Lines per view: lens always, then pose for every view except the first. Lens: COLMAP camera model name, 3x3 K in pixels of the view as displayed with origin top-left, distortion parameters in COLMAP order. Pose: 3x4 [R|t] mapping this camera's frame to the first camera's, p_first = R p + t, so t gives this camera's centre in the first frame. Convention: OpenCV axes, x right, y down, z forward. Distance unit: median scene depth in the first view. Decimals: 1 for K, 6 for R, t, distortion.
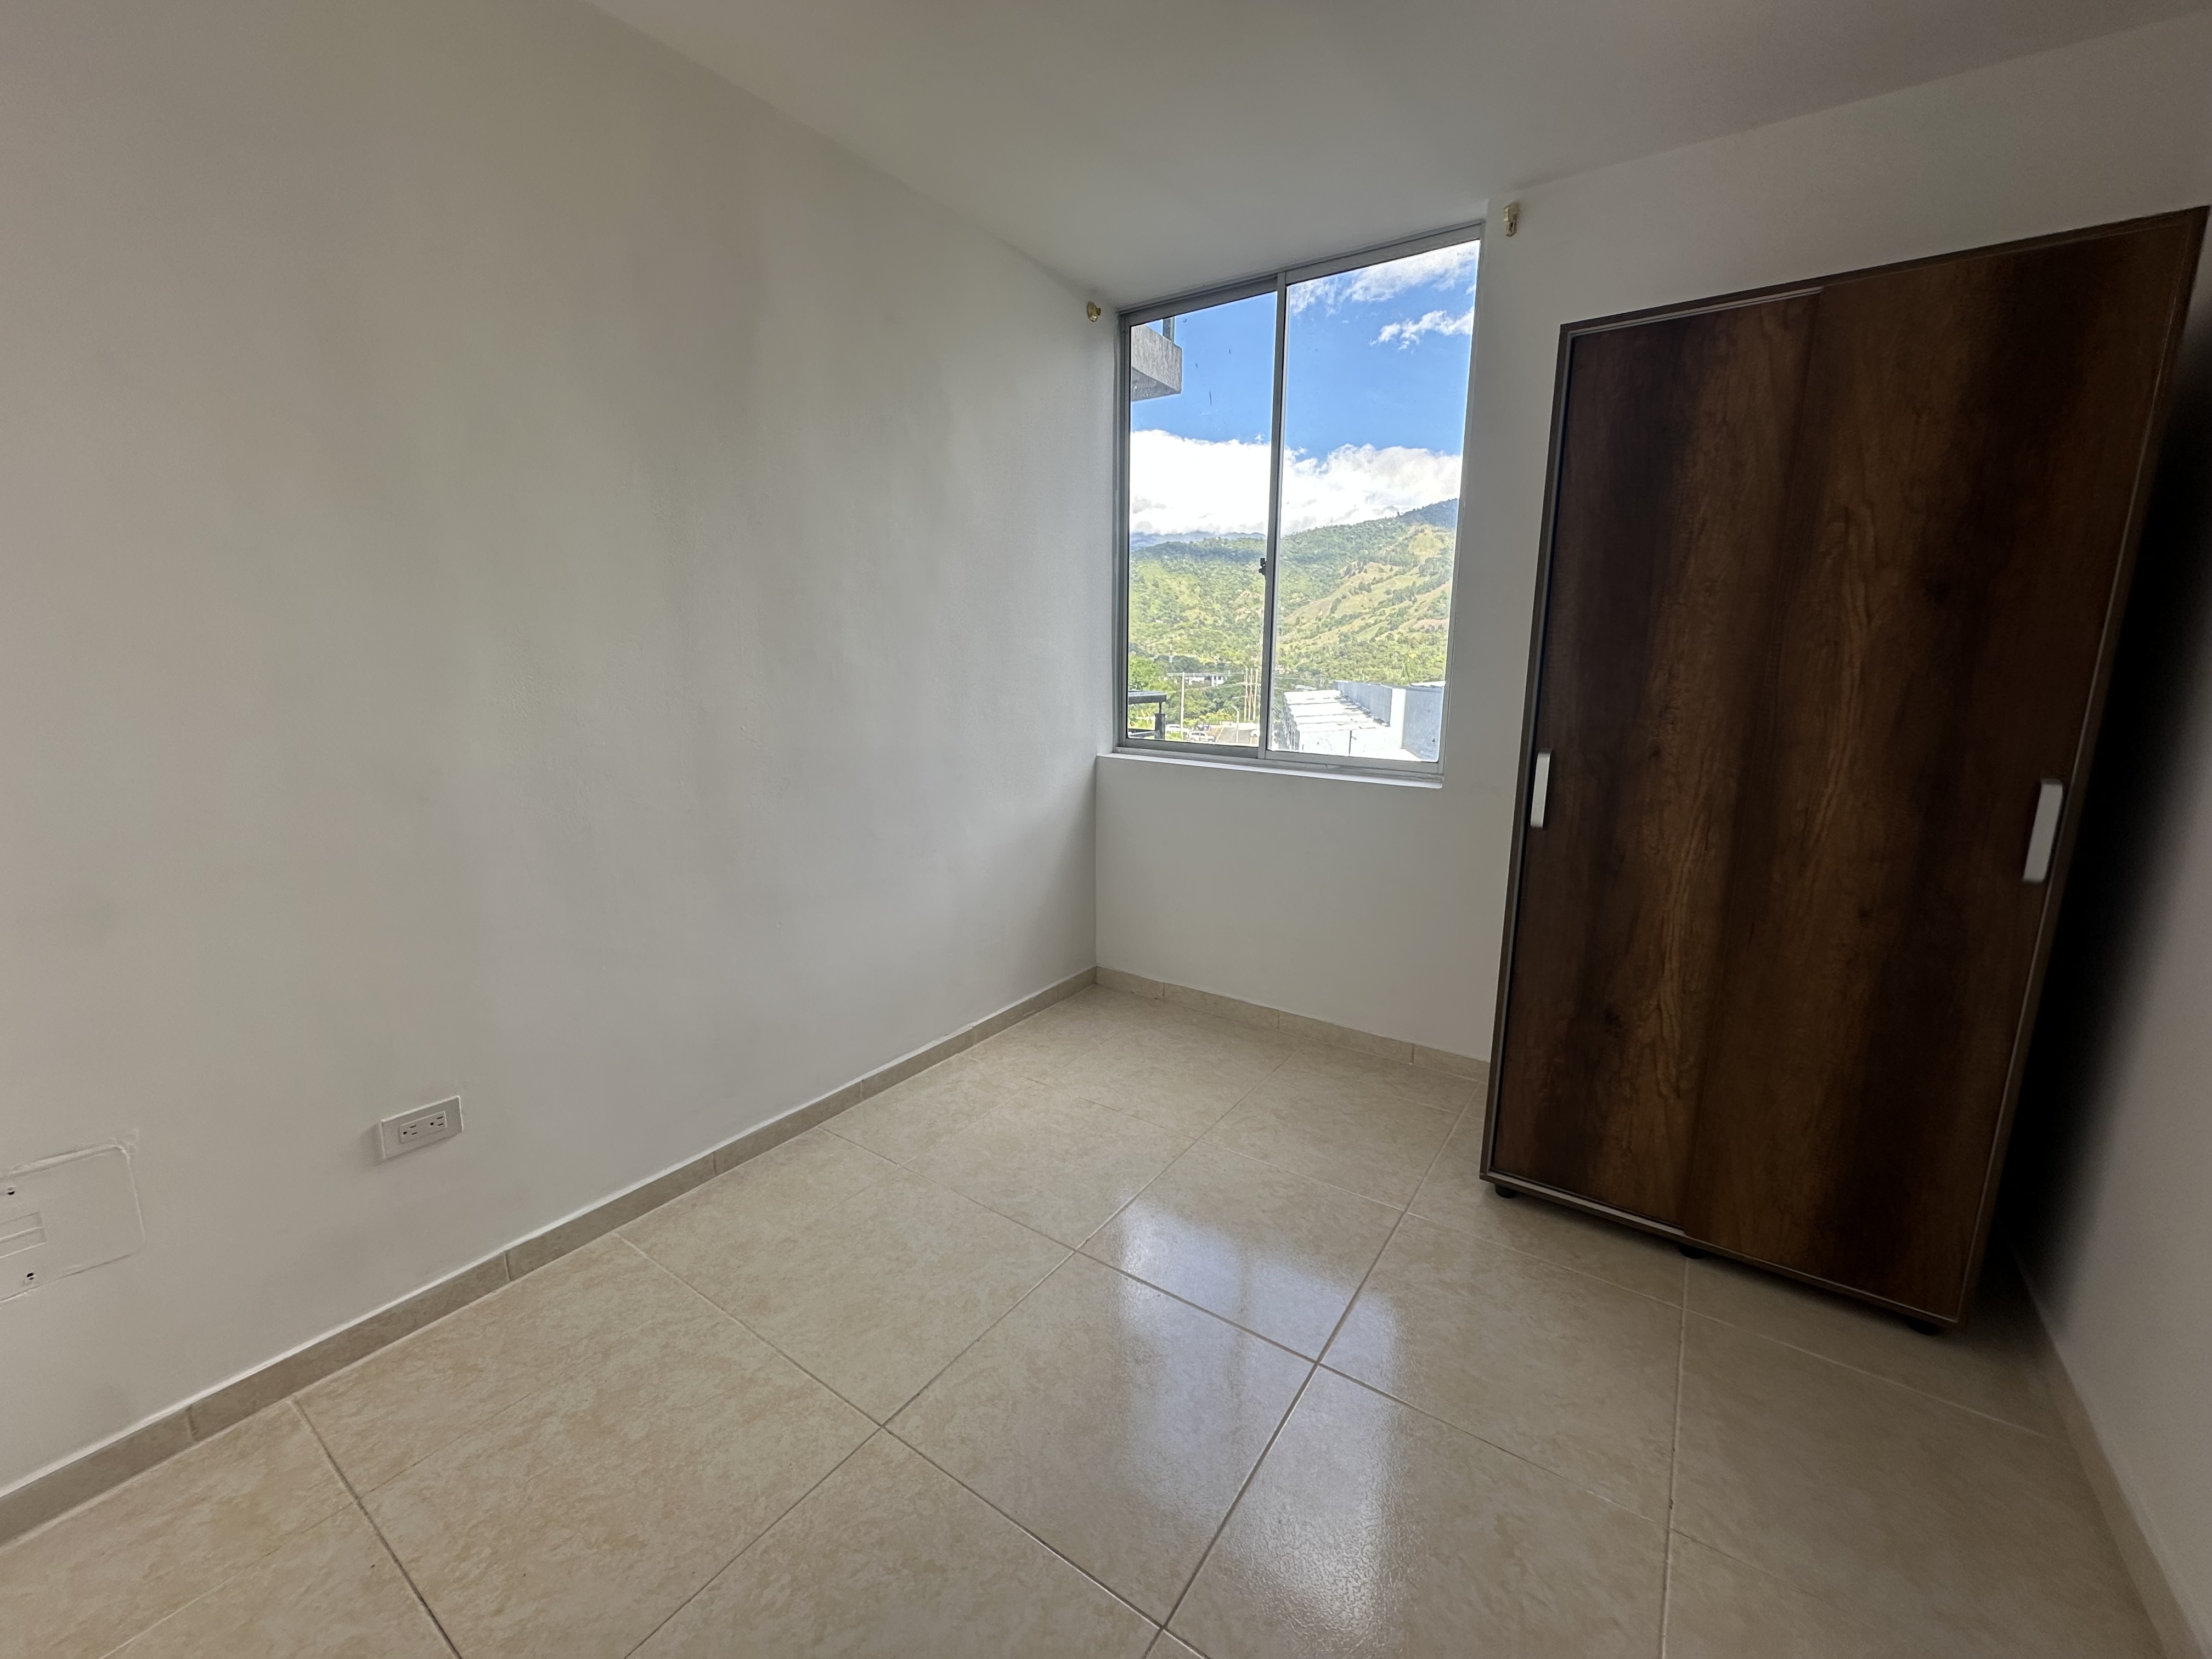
lens RADIAL K [[882.4, 0, 1106.3], [0, 882.4, 827.2], [0, 0, 1]] dist [-0.003437, 0.000132]
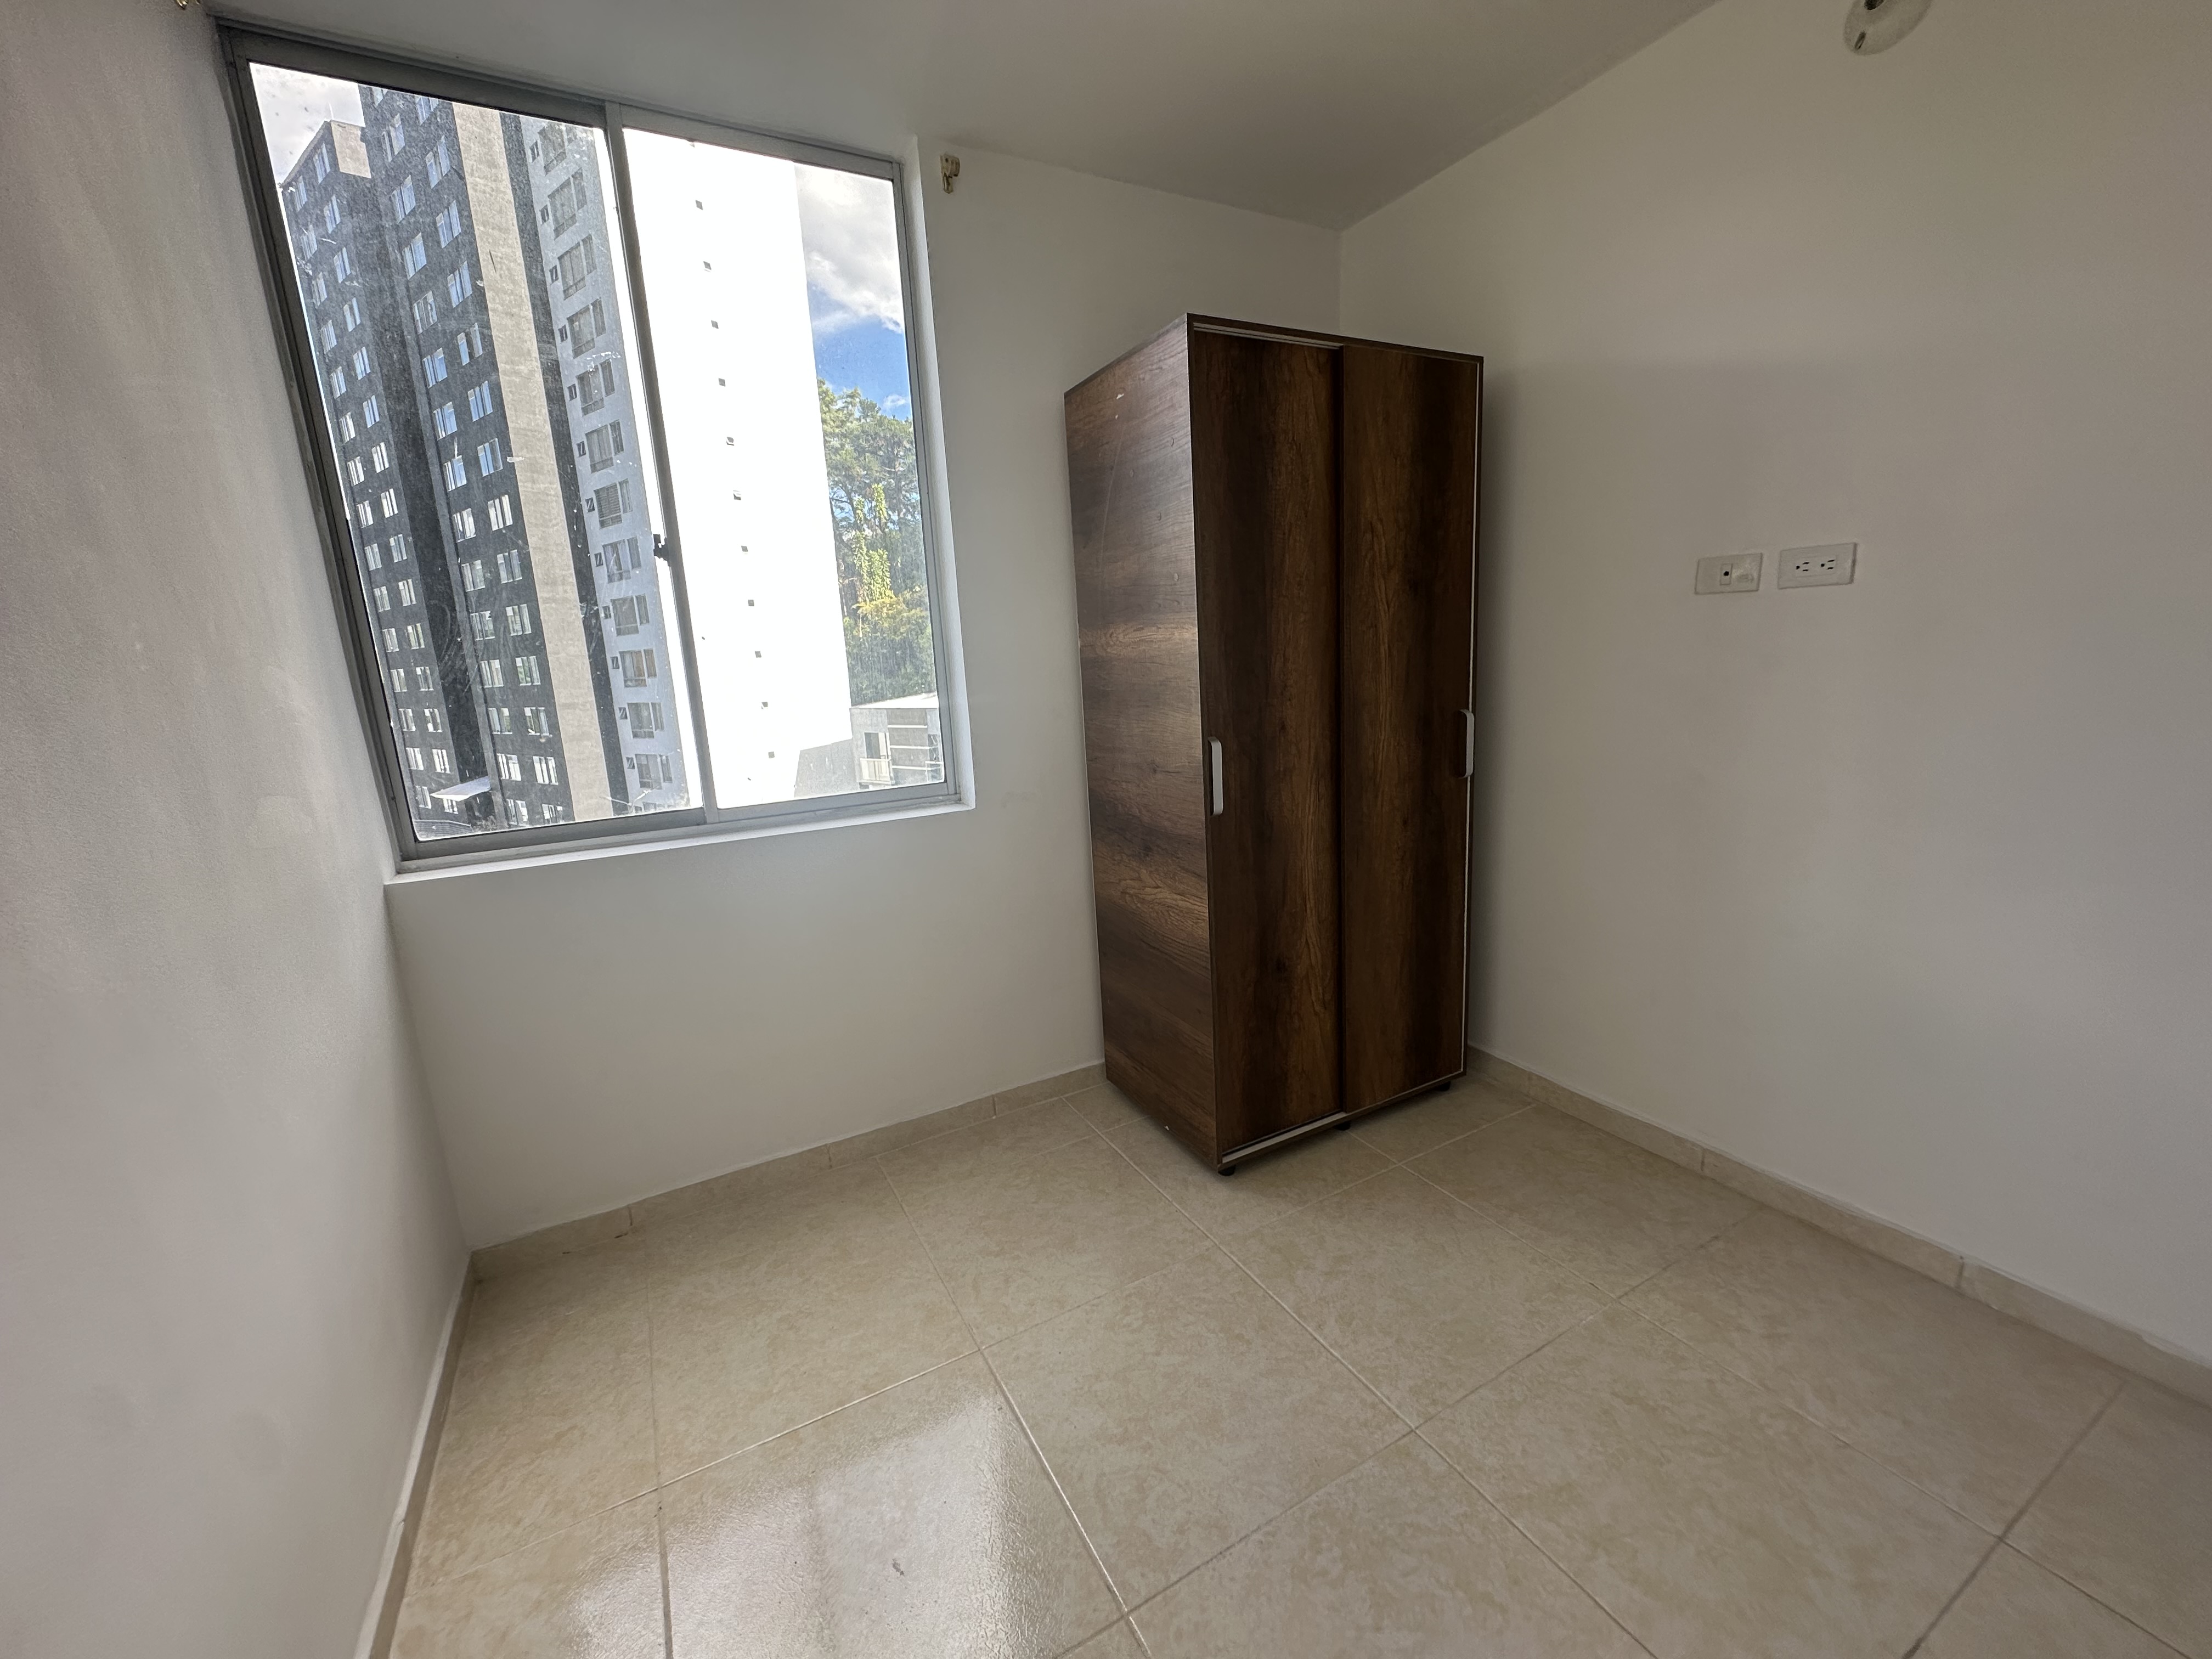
lens RADIAL K [[882.4, 0, 1106.3], [0, 882.4, 827.2], [0, 0, 1]] dist [-0.003437, 0.000132]
pose [[0.450460, -0.205917, 0.868725, -0.507180], [0.227848, 0.967333, 0.111144, -0.142110], [-0.863233, 0.147871, 0.482663, 0.687414]]
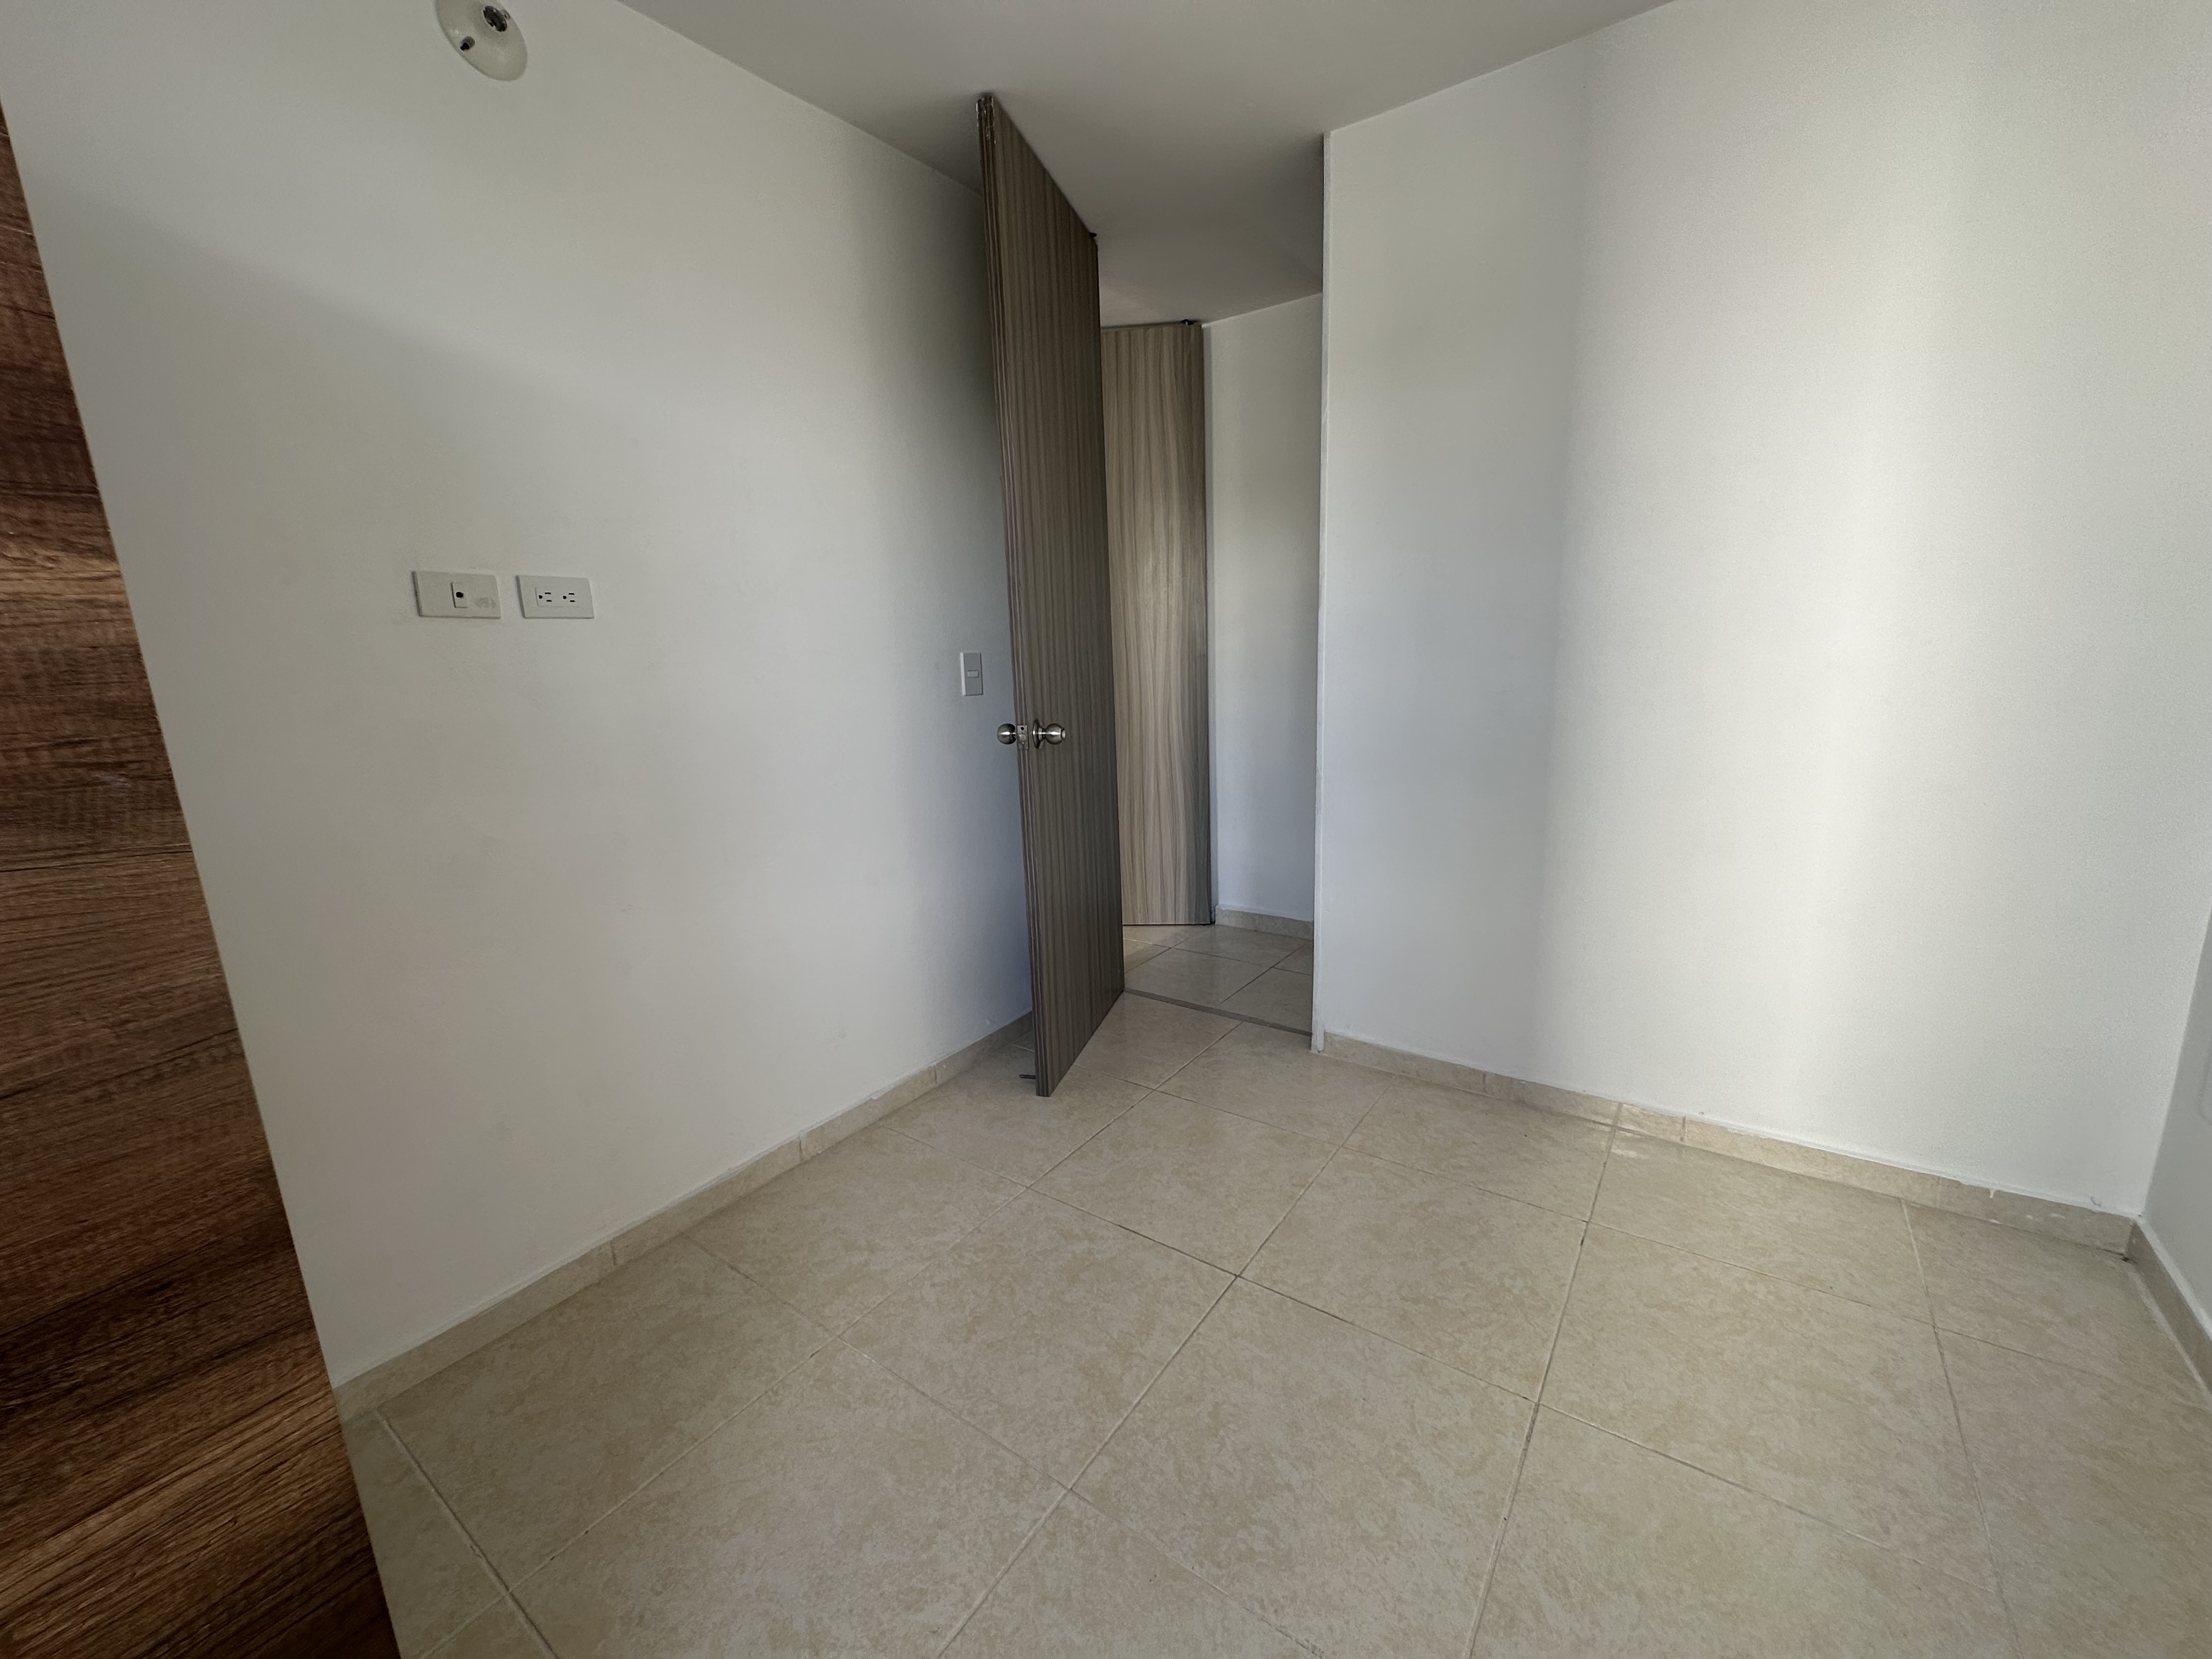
lens RADIAL K [[882.4, 0, 1106.3], [0, 882.4, 827.2], [0, 0, 1]] dist [-0.003437, 0.000132]
pose [[-0.999420, 0.026051, 0.021912, 0.157934], [0.032515, 0.921114, 0.387934, -0.254584], [-0.010077, 0.388421, -0.921427, 1.393604]]
